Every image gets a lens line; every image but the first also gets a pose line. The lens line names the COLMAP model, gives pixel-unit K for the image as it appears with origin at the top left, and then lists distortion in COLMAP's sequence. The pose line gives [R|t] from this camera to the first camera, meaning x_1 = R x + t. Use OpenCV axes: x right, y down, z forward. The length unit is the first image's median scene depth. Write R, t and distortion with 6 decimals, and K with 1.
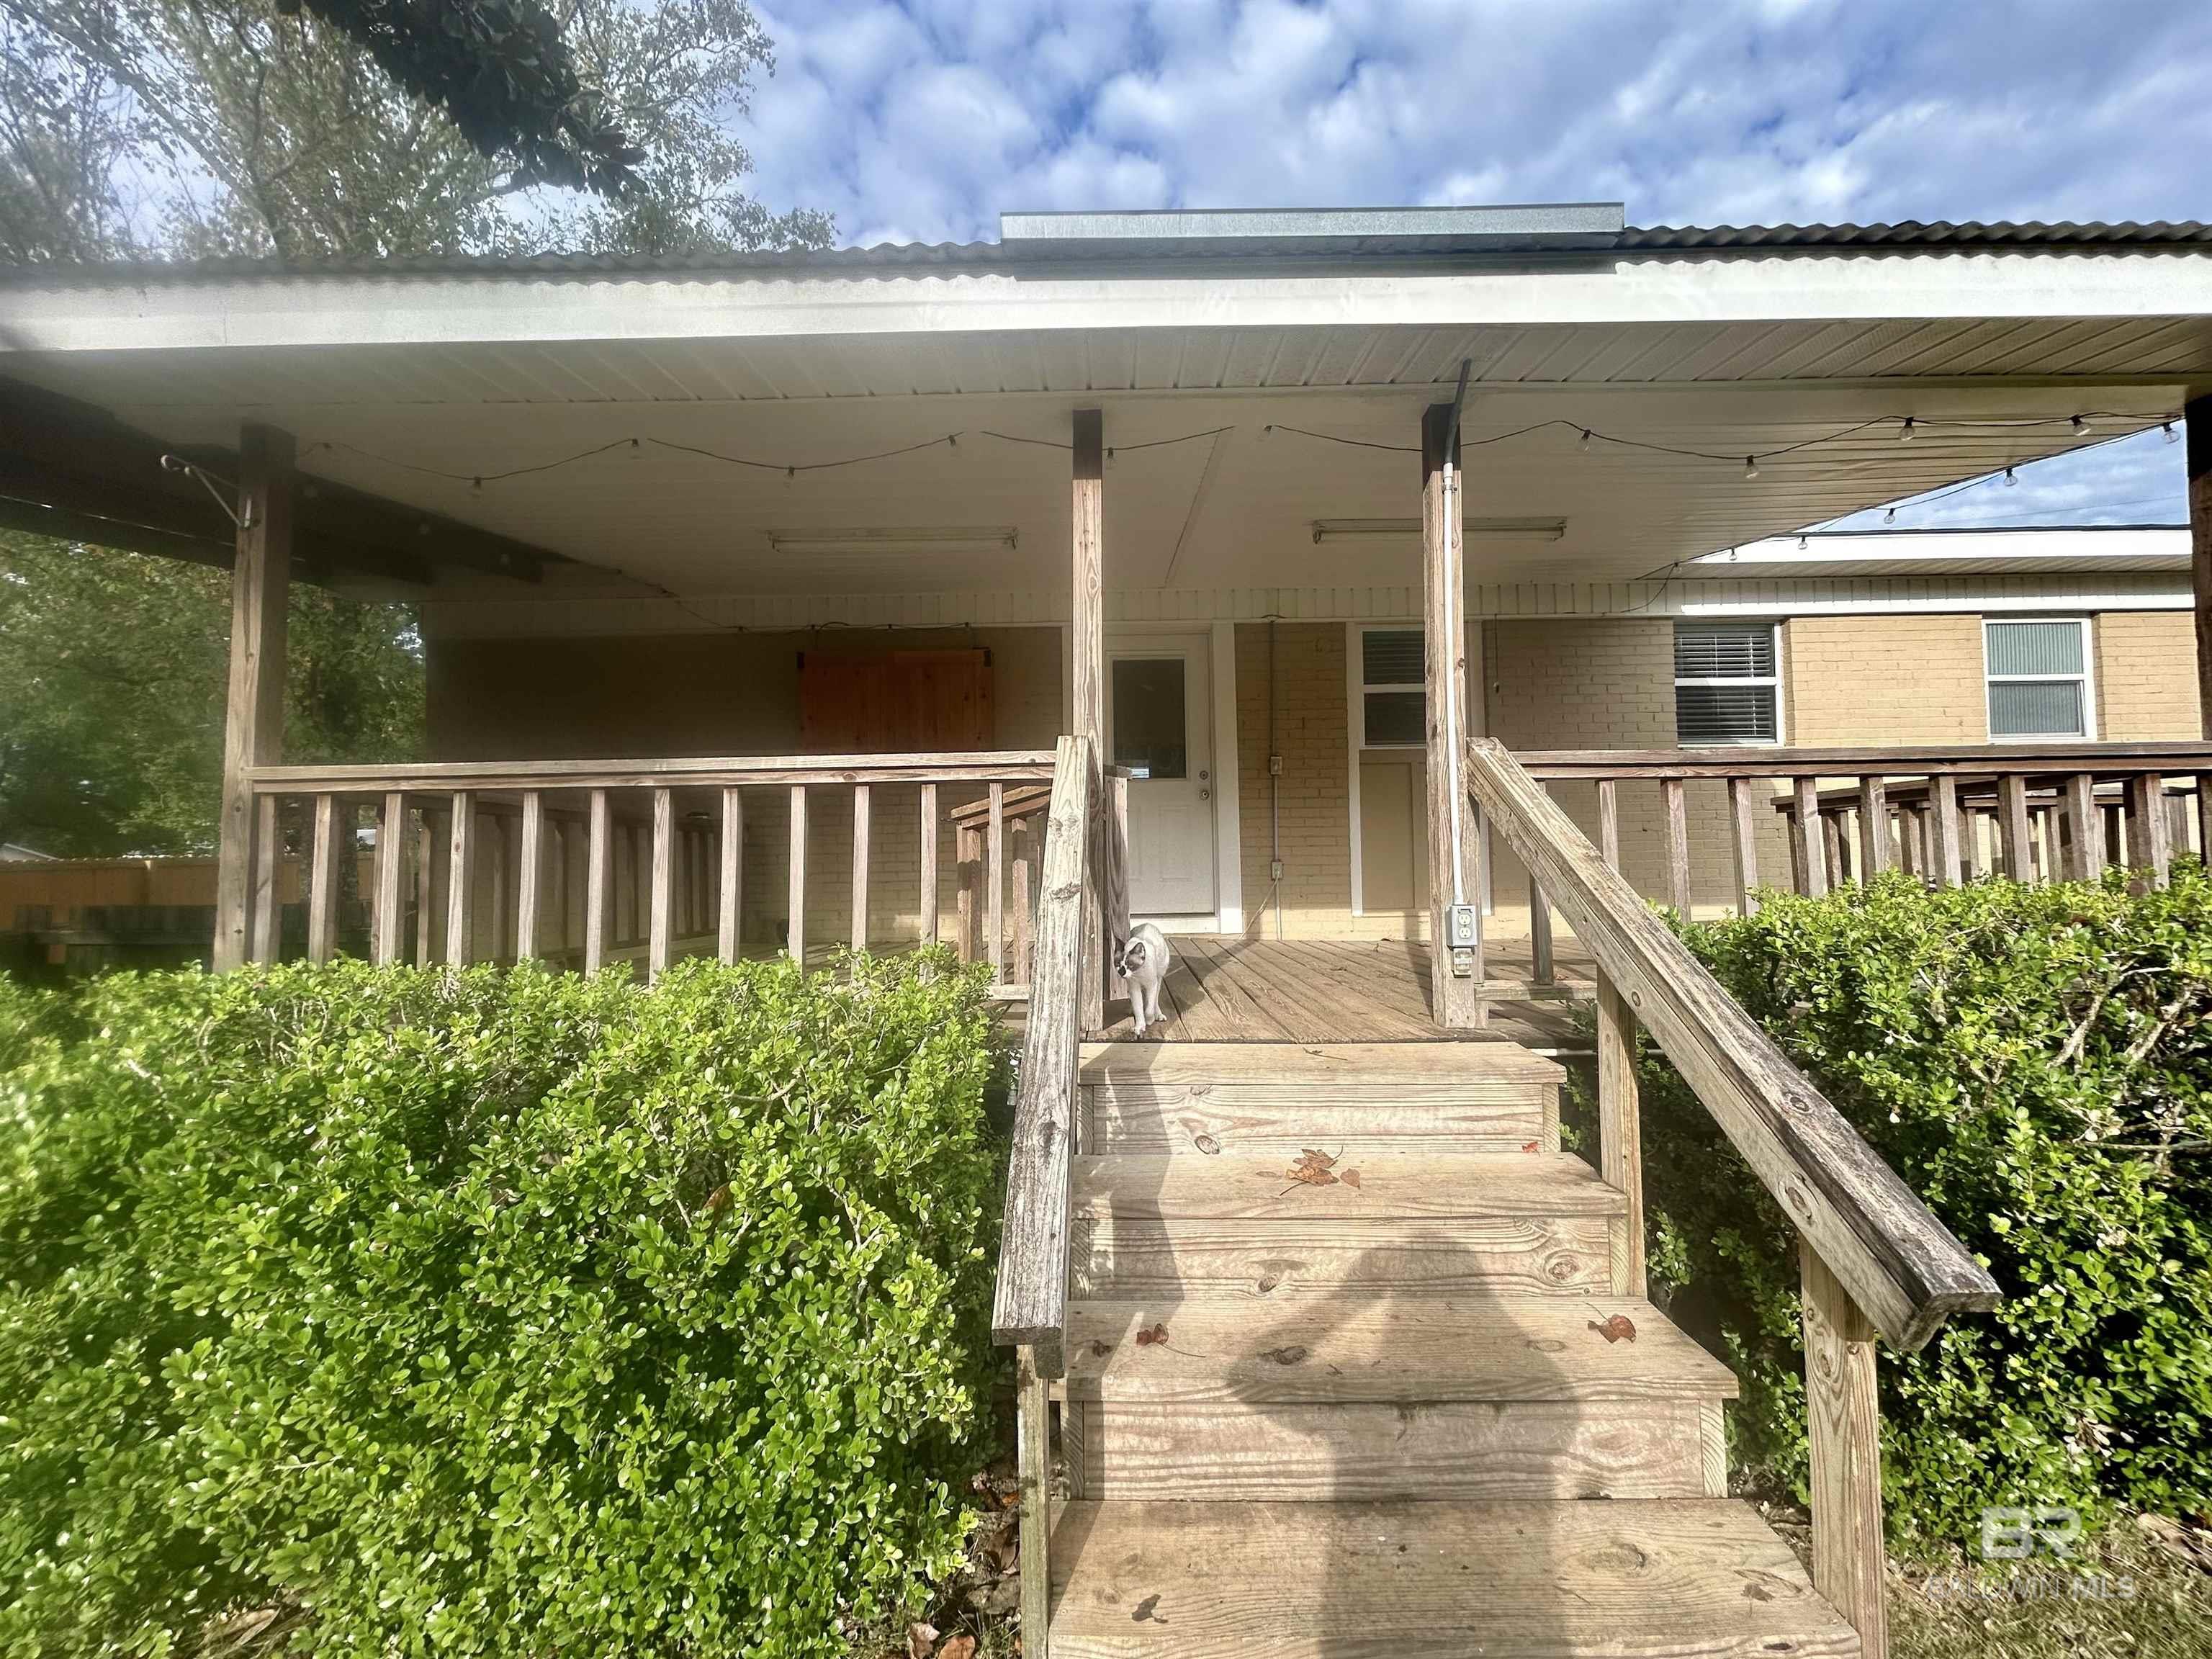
lens RADIAL K [[883.0, 0, 1110.3], [0, 883.0, 828.6], [0, 0, 1]] dist [0.010758, 0.000272]
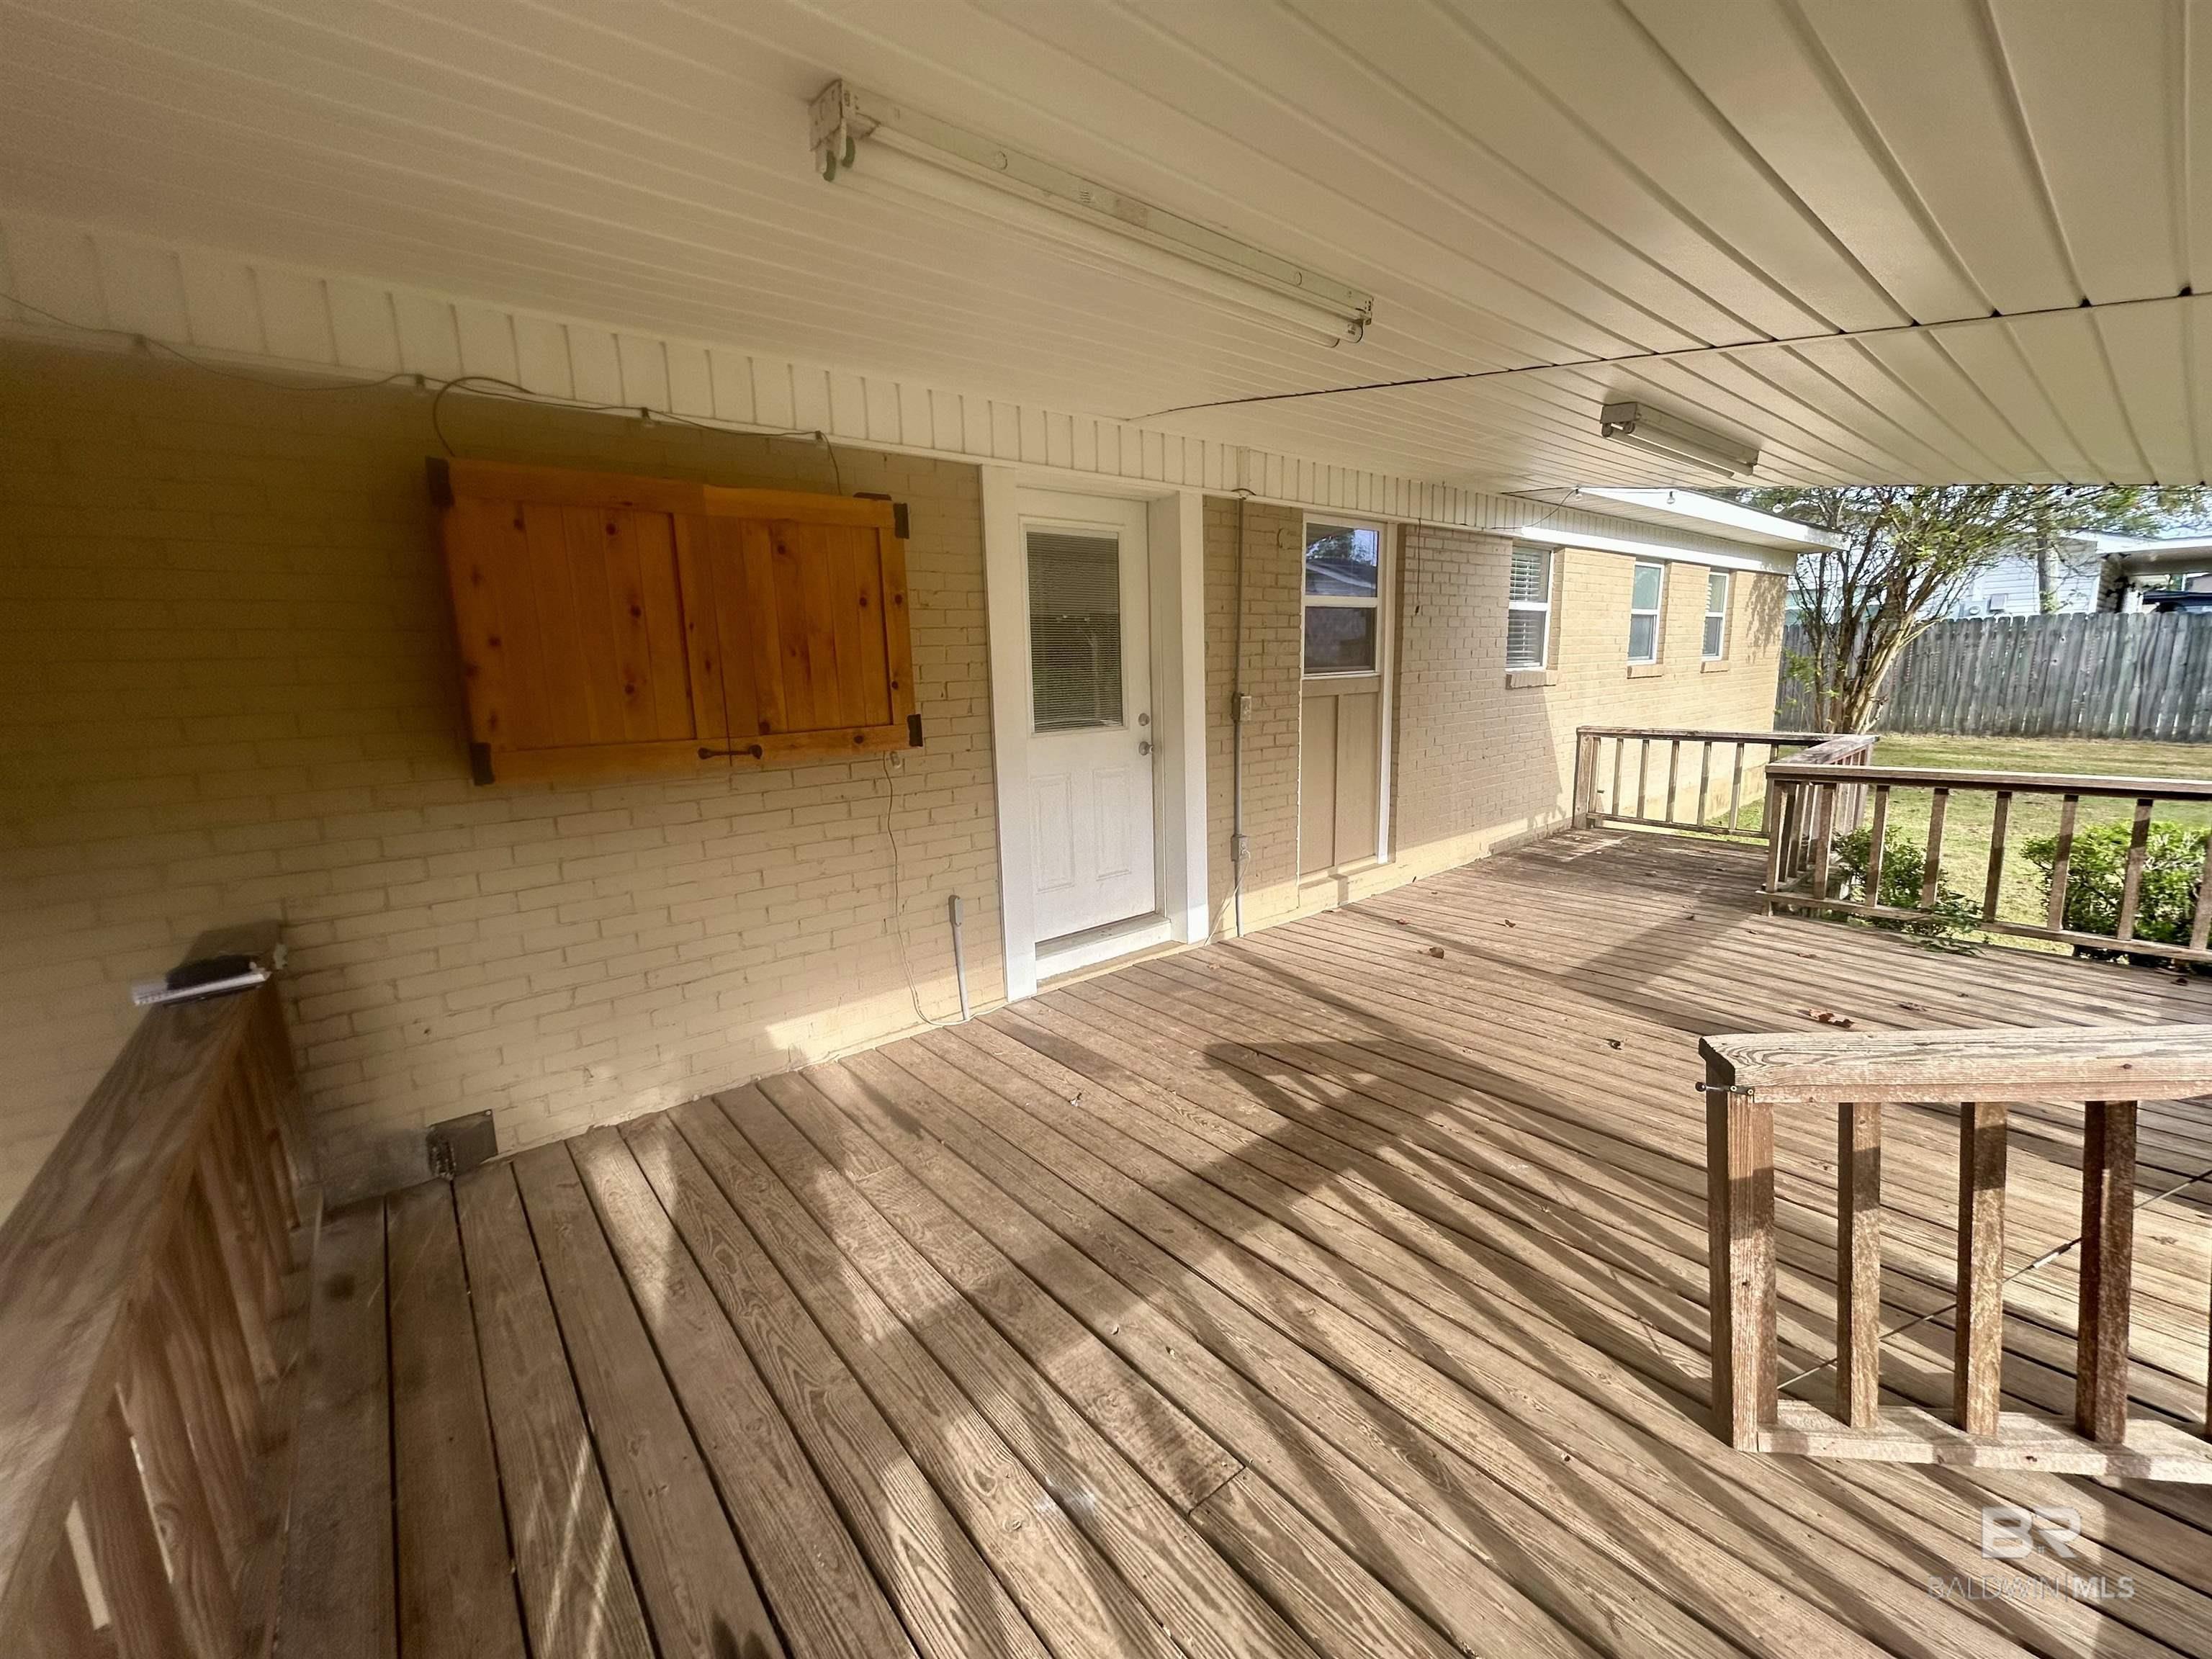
lens RADIAL K [[883.0, 0, 1099.3], [0, 883.0, 824.2], [0, 0, 1]] dist [0.010758, 0.000272]
pose [[0.767321, -0.123984, 0.629163, -0.373614], [-0.002519, 0.980541, 0.196299, -0.119129], [-0.641258, -0.152209, 0.752078, 0.507863]]
